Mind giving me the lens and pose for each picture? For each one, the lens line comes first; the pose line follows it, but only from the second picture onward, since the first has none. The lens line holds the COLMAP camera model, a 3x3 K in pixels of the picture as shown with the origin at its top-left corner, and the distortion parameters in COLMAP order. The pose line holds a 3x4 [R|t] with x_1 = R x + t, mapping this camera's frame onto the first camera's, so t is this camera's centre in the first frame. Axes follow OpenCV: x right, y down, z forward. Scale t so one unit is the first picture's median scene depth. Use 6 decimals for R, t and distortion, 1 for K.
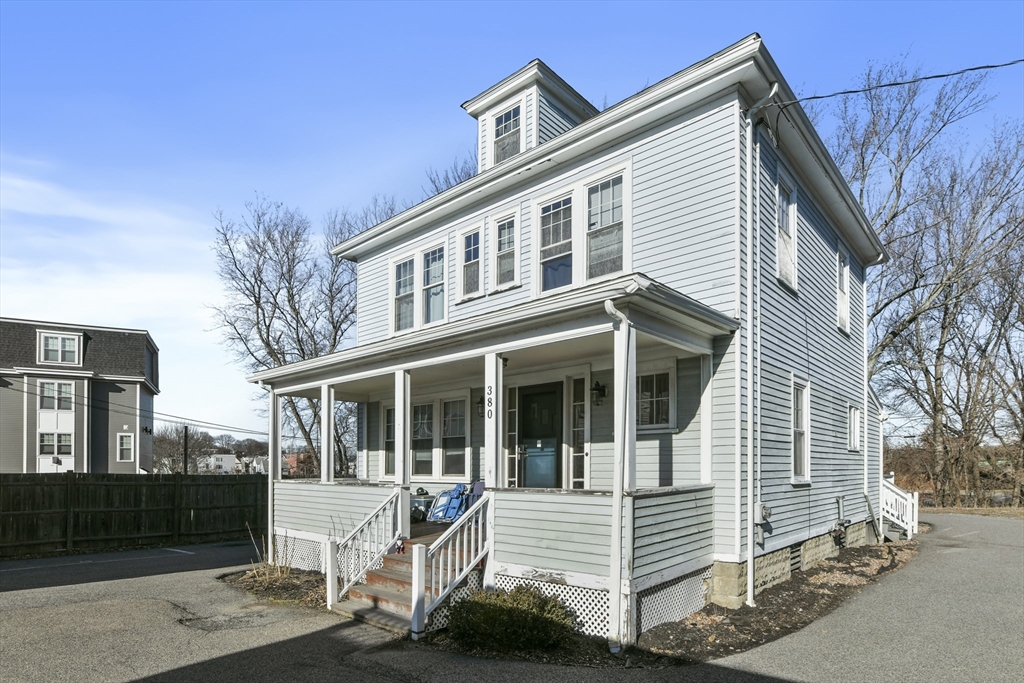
lens RADIAL K [[544.2, 0, 498.9], [0, 544.2, 368.8], [0, 0, 1]] dist [-0.004028, 0.001259]
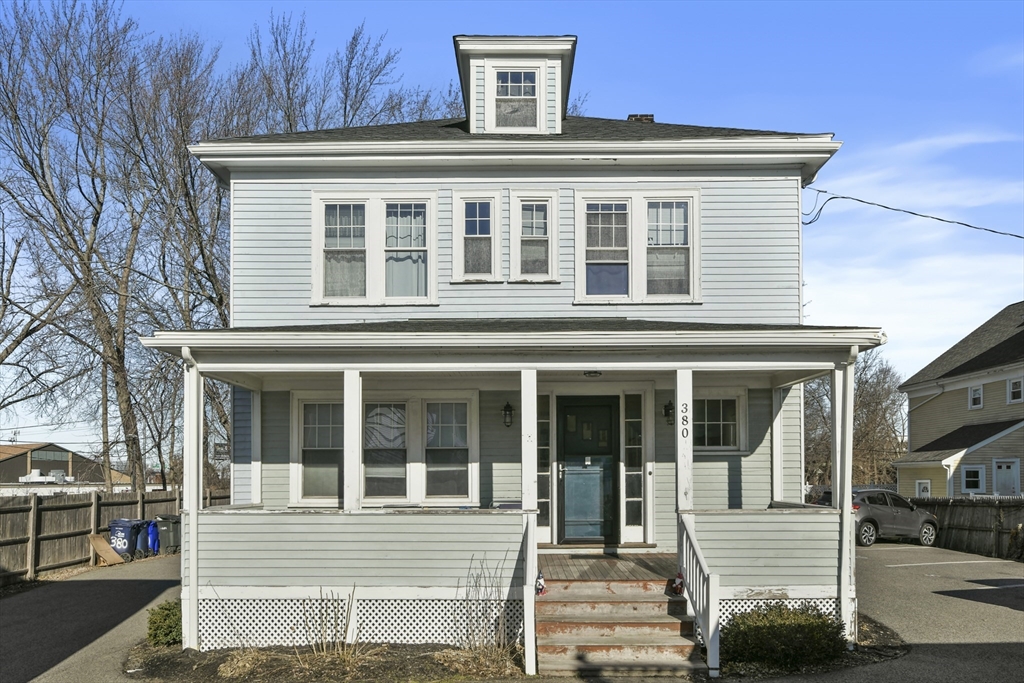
lens RADIAL K [[665.1, 0, 515.8], [0, 665.1, 348.9], [0, 0, 1]] dist [0.003970, -0.003455]
pose [[0.753285, 0.125081, 0.645691, -0.715580], [-0.115828, 0.991634, -0.056968, 0.026633], [-0.647415, -0.031876, 0.761471, 0.216382]]
